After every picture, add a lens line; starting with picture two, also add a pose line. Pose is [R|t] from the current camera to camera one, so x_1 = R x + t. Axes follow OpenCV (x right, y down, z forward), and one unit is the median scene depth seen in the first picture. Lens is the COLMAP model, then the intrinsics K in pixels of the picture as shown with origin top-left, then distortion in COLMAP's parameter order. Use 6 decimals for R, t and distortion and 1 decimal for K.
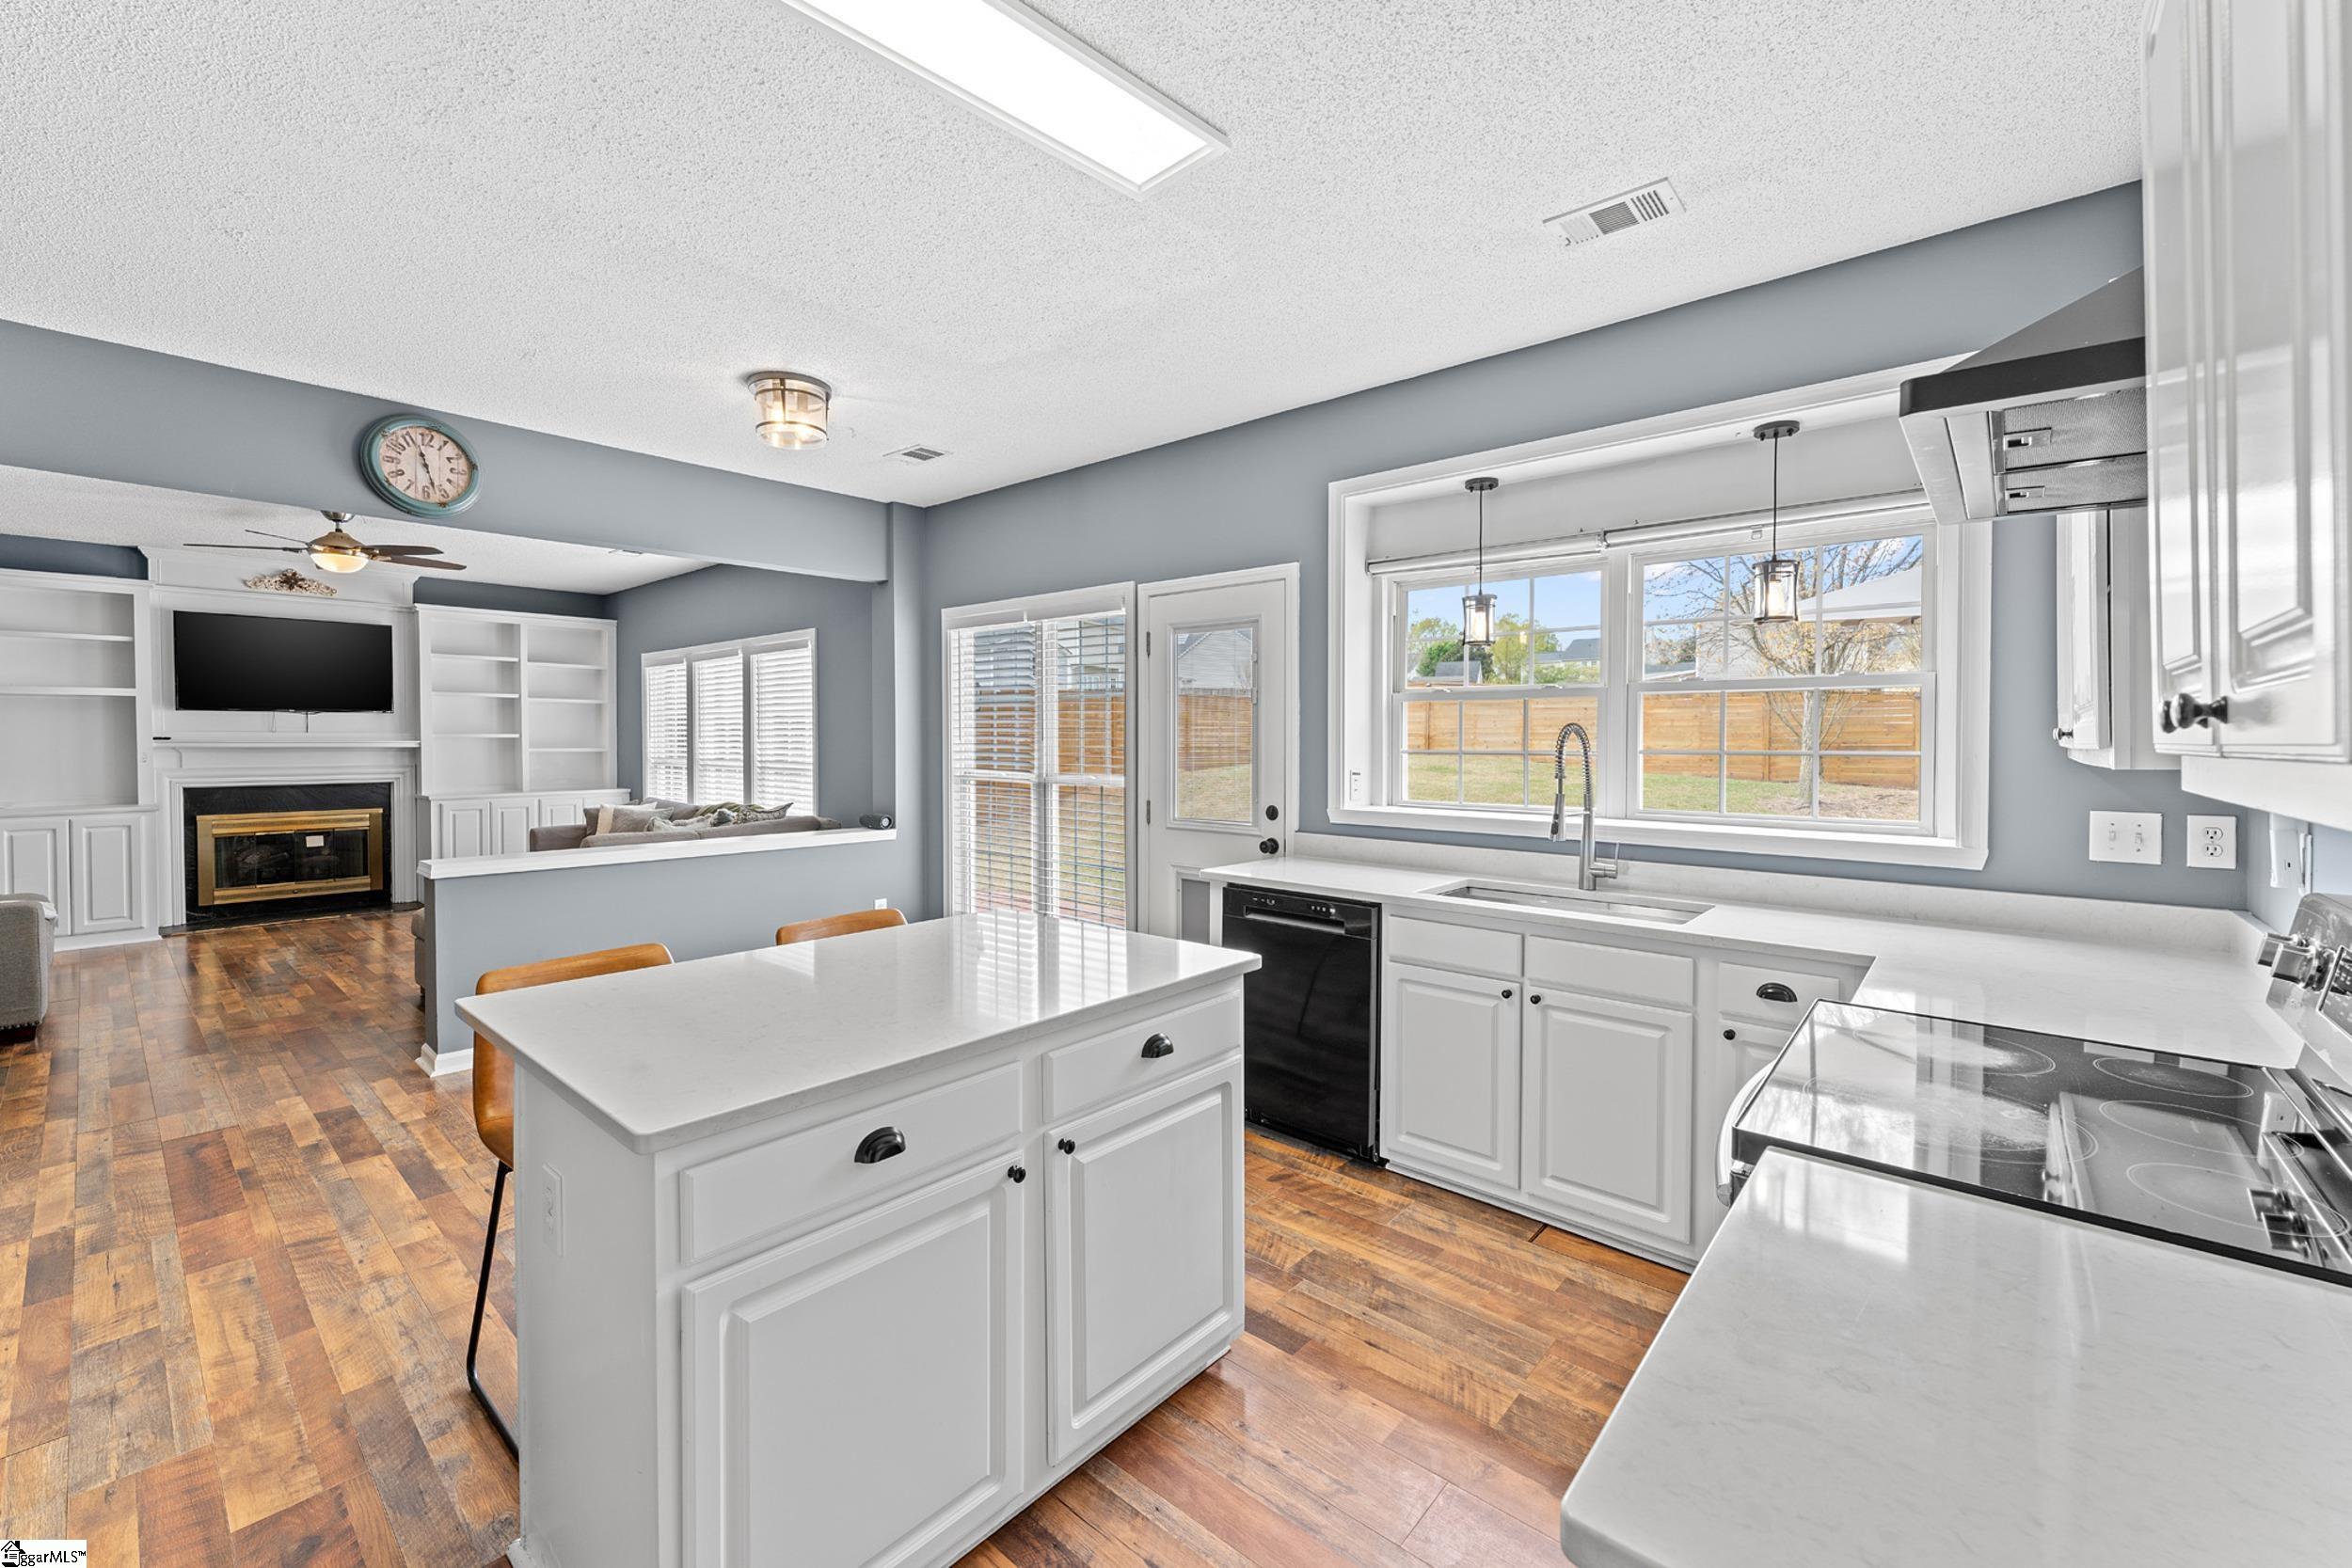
lens RADIAL K [[944.2, 0, 1172.8], [0, 944.2, 762.5], [0, 0, 1]] dist [-0.001020, 0.000710]
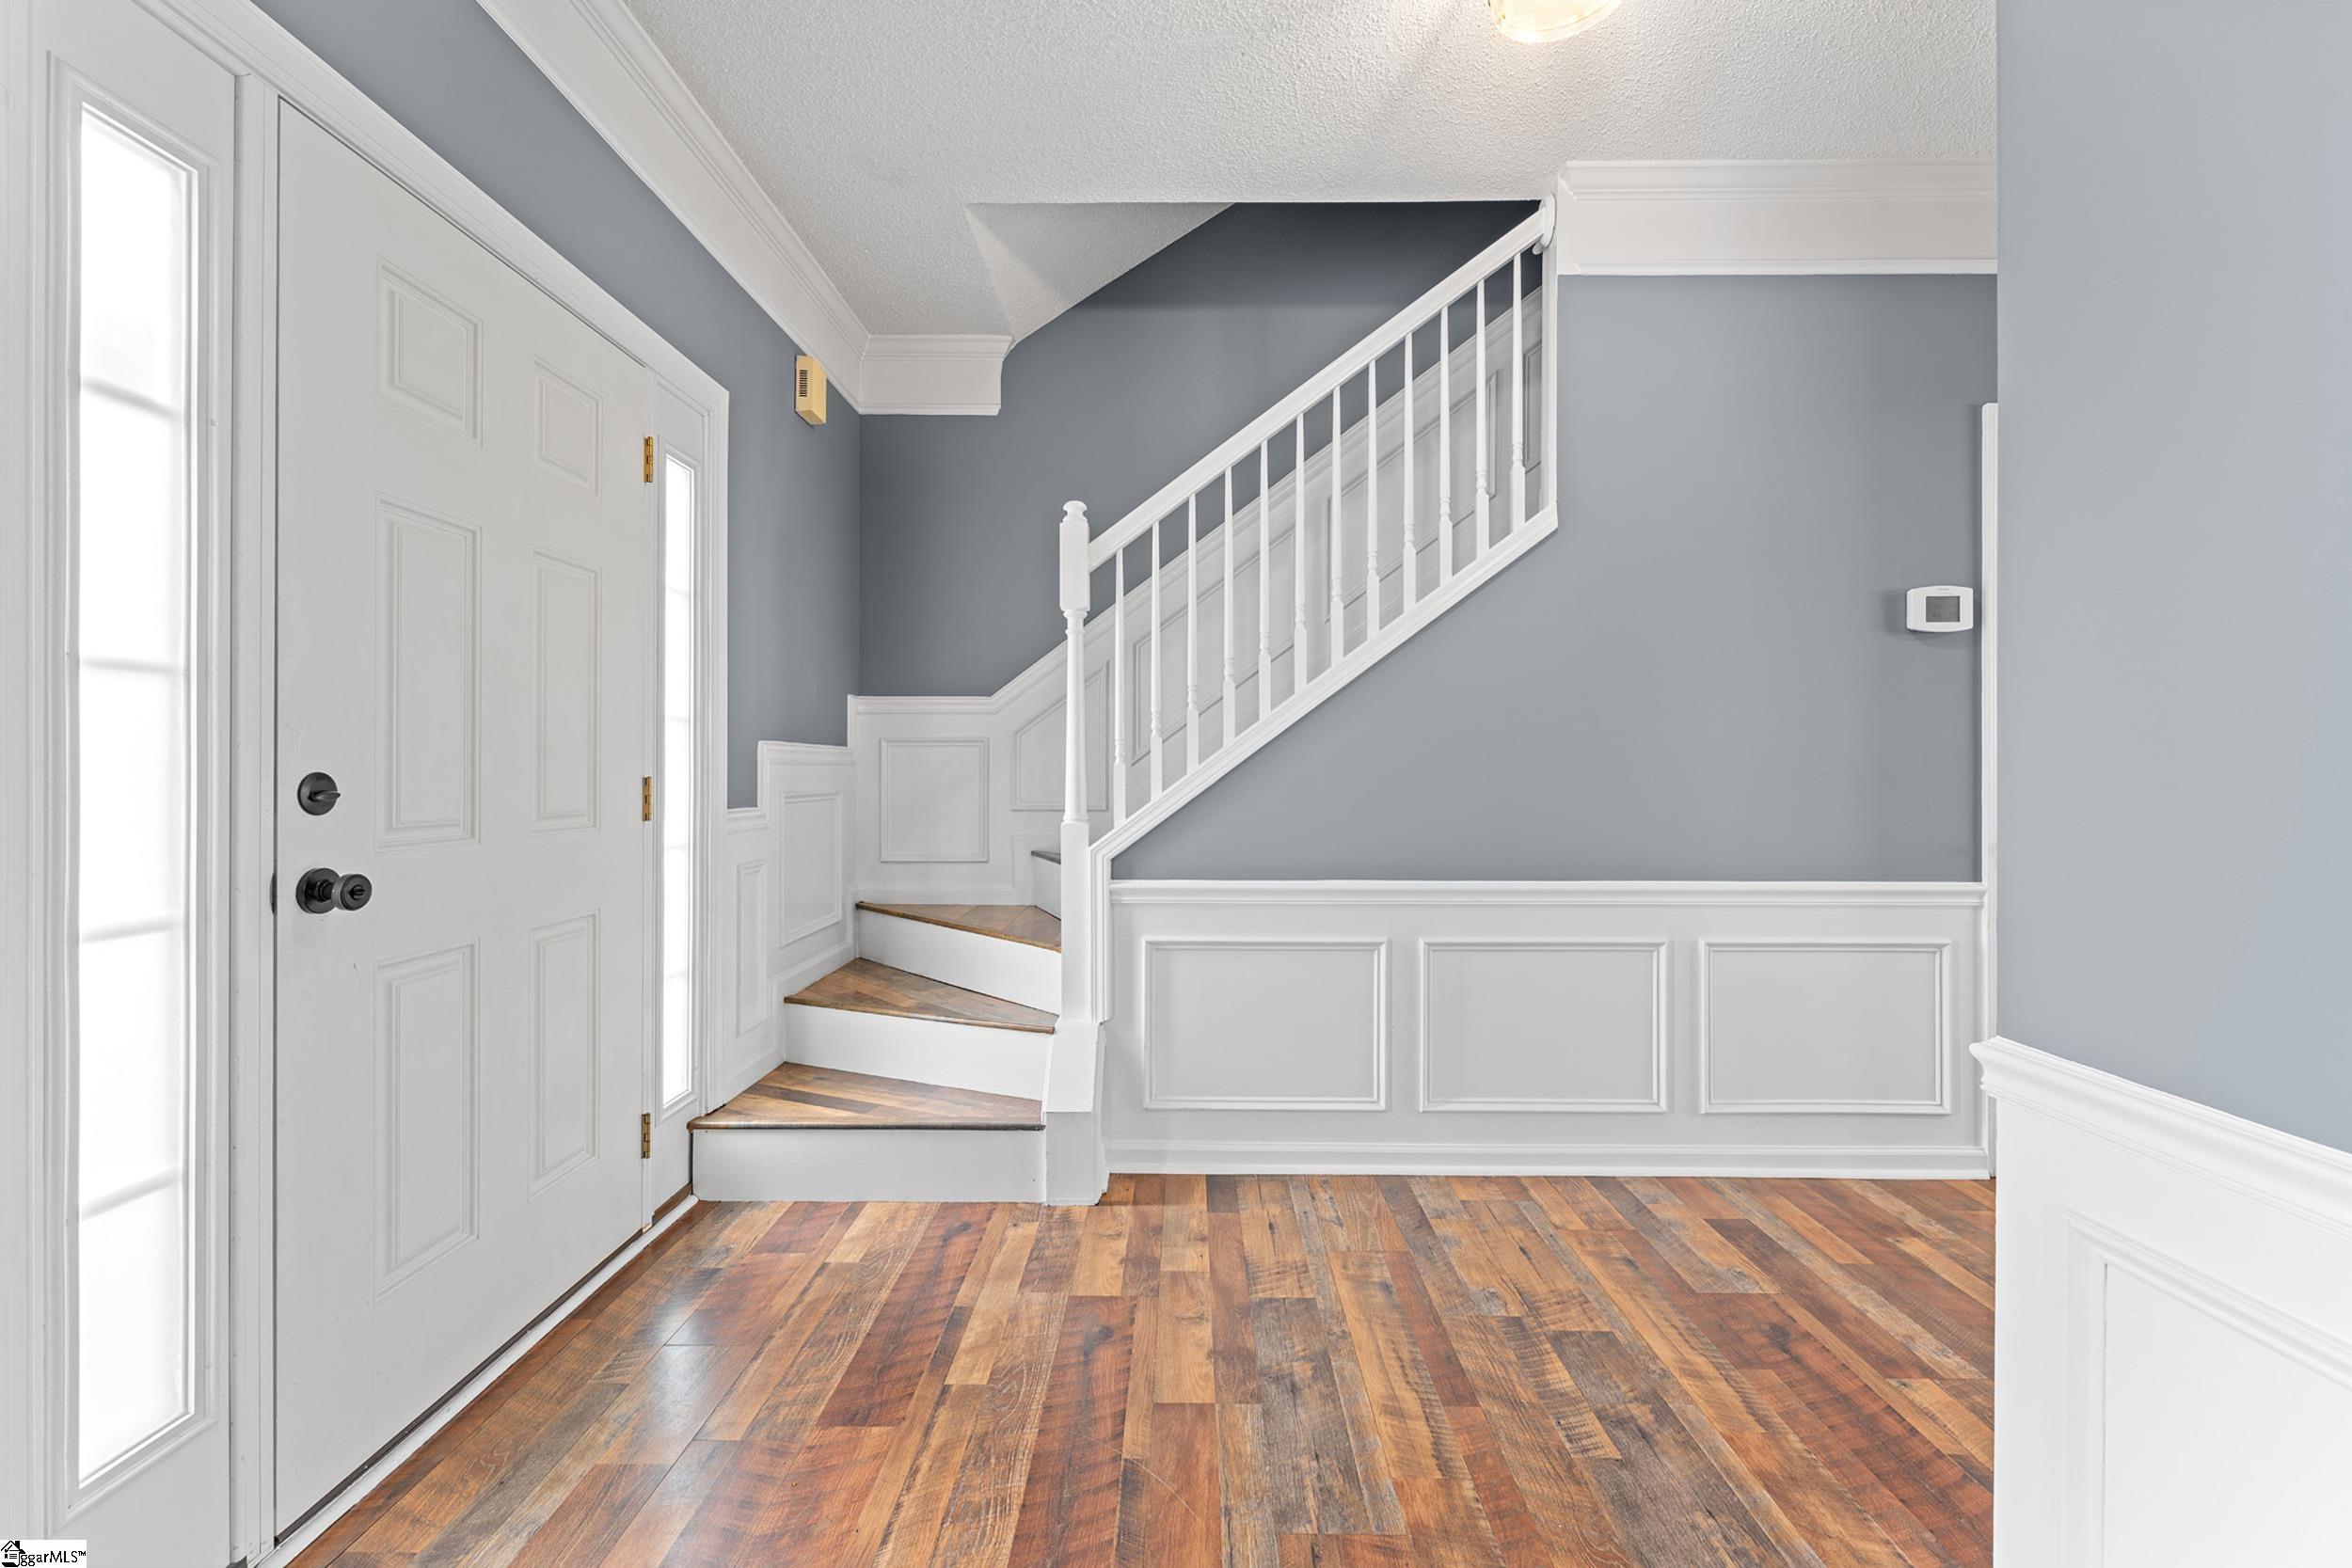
lens RADIAL K [[944.2, 0, 1140.6], [0, 944.2, 779.0], [0, 0, 1]] dist [-0.001020, 0.000710]
pose [[0.618385, 0.004500, -0.785862, -0.317669], [-0.017398, 0.999817, -0.007965, 0.077677], [0.785683, 0.018598, 0.618350, 0.207622]]
